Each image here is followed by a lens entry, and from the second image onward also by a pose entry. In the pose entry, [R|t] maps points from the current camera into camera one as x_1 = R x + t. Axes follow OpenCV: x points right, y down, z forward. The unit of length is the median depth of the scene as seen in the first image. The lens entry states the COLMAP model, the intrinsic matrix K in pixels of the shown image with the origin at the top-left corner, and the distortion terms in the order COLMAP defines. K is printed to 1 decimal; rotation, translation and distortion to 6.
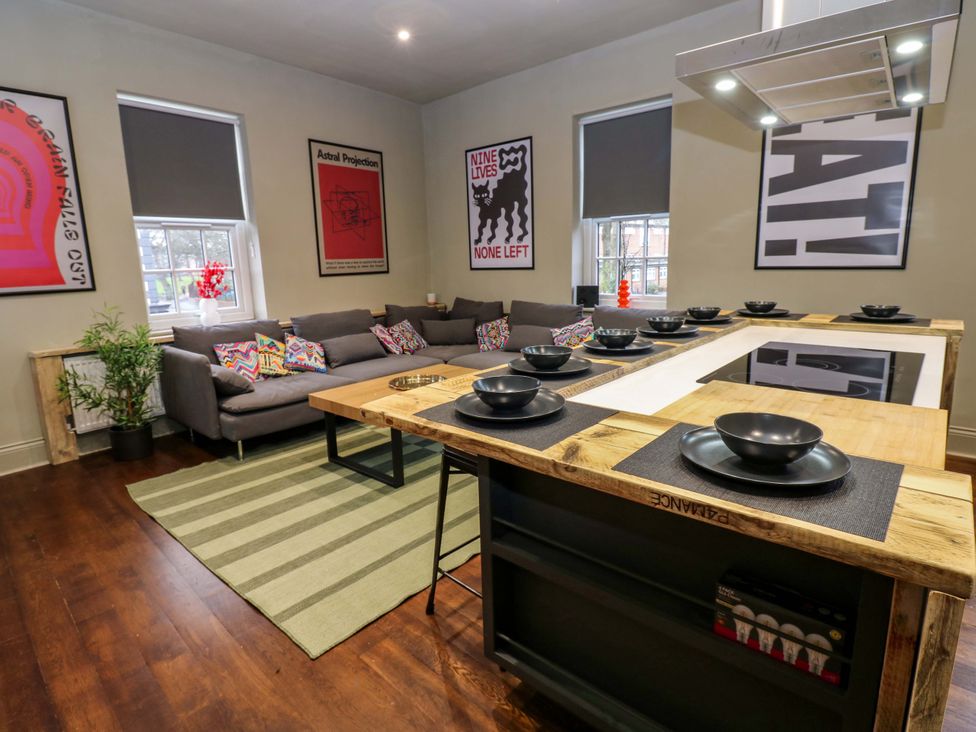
lens RADIAL K [[519.8, 0, 493.0], [0, 519.8, 362.1], [0, 0, 1]] dist [0.000930, -0.017593]
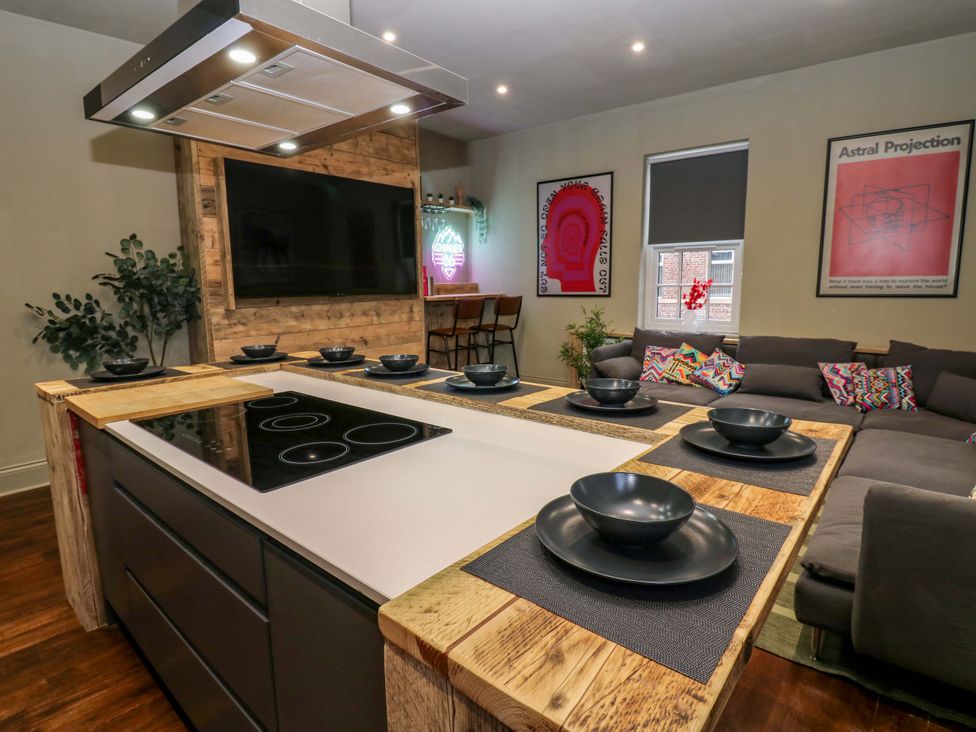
lens RADIAL K [[503.8, 0, 494.1], [0, 503.8, 360.2], [0, 0, 1]] dist [-0.002674, -0.012077]
pose [[0.011817, 0.171675, -0.985083, 0.575768], [-0.187707, 0.968019, 0.166449, -0.115441], [0.982154, 0.182940, 0.043664, 0.523450]]
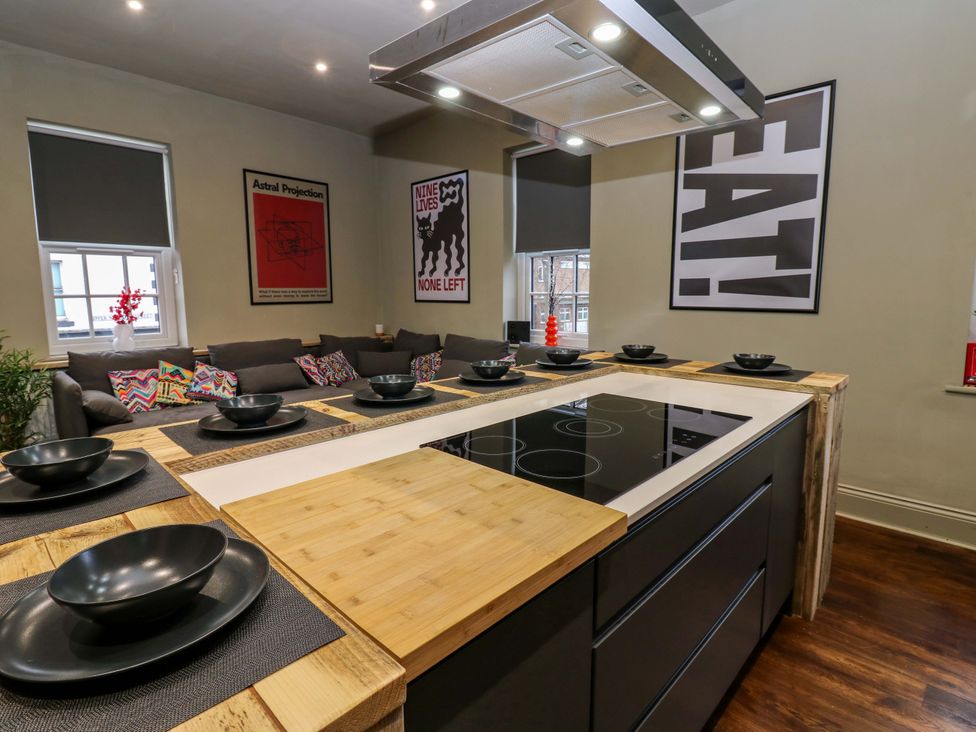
lens RADIAL K [[503.8, 0, 494.1], [0, 503.8, 360.2], [0, 0, 1]] dist [-0.002674, -0.012077]
pose [[0.998567, 0.030911, -0.043682, 0.201098], [-0.033448, 0.997720, -0.058614, -0.020634], [0.041770, 0.059991, 0.997325, 0.077022]]
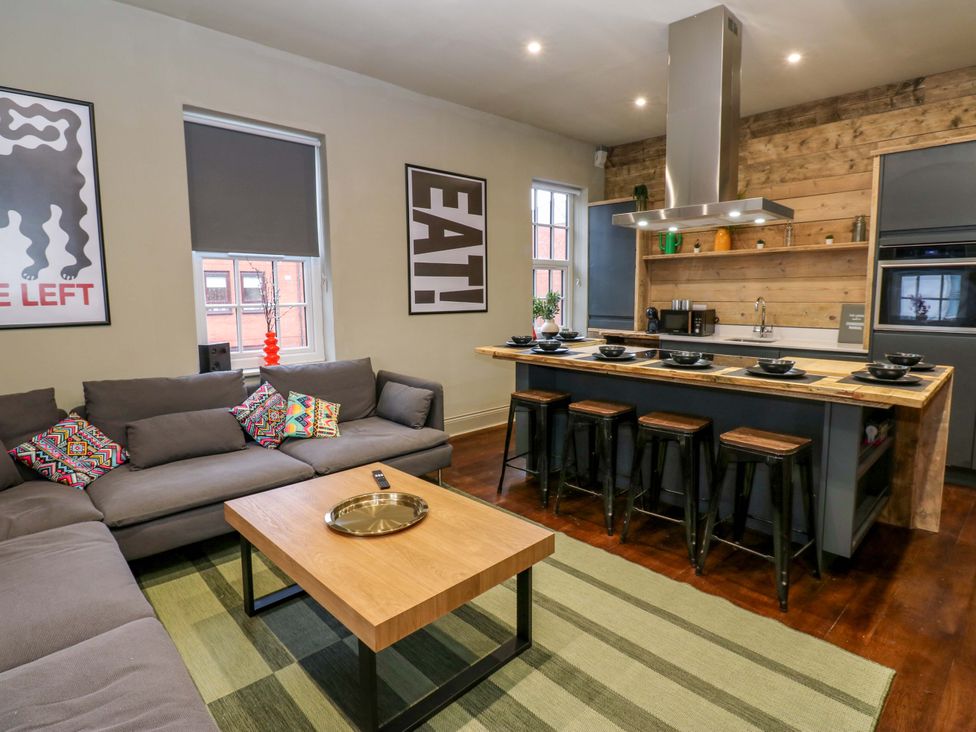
lens RADIAL K [[520.5, 0, 500.5], [0, 520.5, 347.5], [0, 0, 1]] dist [0.005737, -0.015500]
pose [[0.082426, -0.081926, 0.993224, -0.558644], [0.195665, 0.978549, 0.064478, -0.124669], [-0.977201, 0.189025, 0.096688, 0.613328]]
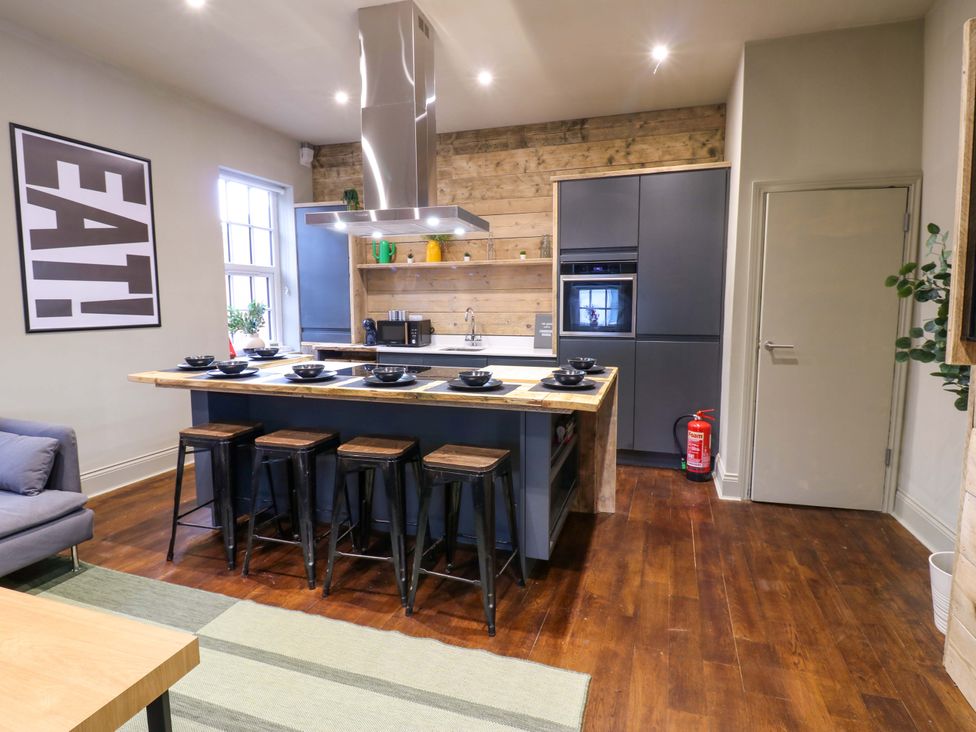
lens RADIAL K [[513.7, 0, 491.2], [0, 513.7, 351.5], [0, 0, 1]] dist [0.005568, -0.014643]
pose [[-0.389908, -0.063585, 0.918656, -0.474119], [0.188908, 0.970873, 0.147378, -0.113682], [-0.901269, 0.231005, -0.366539, 0.554630]]
